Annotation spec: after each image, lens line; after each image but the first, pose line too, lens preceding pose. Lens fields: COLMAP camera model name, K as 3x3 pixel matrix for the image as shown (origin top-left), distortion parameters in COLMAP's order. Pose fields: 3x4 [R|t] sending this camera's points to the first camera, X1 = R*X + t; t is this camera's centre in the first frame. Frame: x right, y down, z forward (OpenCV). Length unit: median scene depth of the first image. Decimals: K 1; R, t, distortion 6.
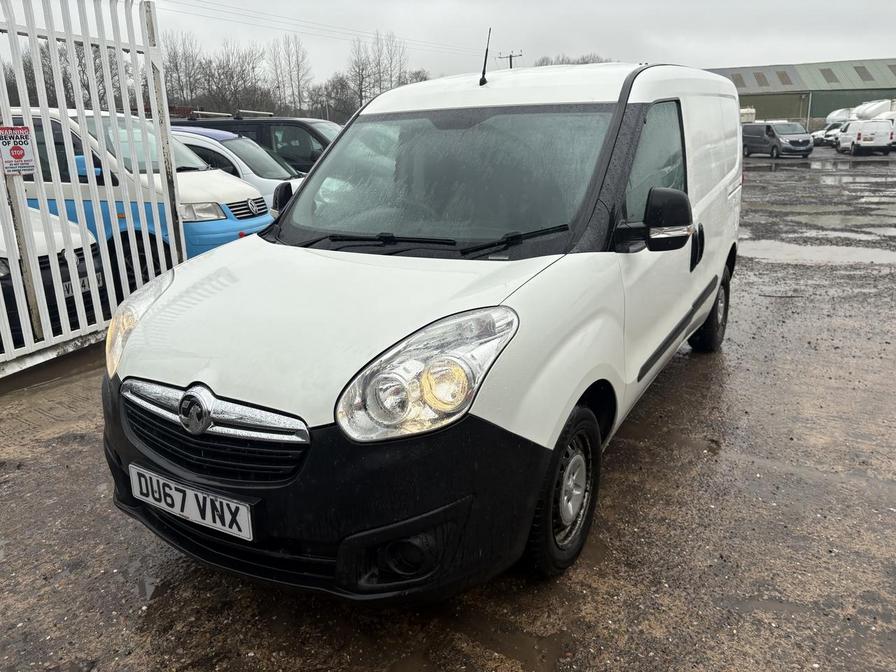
lens RADIAL K [[674.6, 0, 453.4], [0, 674.6, 337.2], [0, 0, 1]] dist [0.010064, 0.003274]
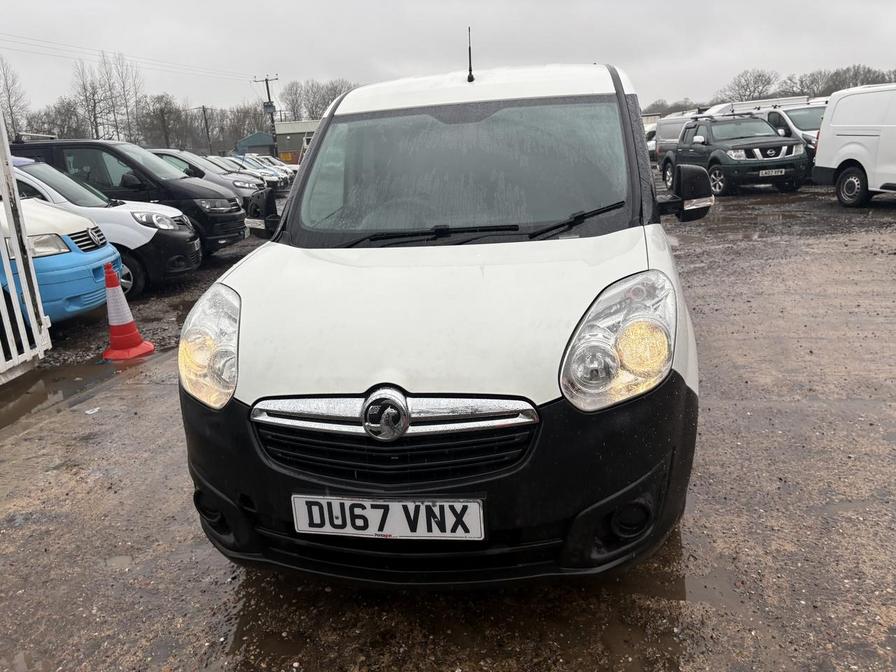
lens RADIAL K [[674.6, 0, 471.0], [0, 674.6, 329.0], [0, 0, 1]] dist [0.010064, 0.003274]
pose [[0.932965, -0.124312, 0.337822, -0.510353], [0.138471, 0.990202, -0.018043, 0.023418], [-0.332269, 0.063612, 0.941037, 0.090684]]
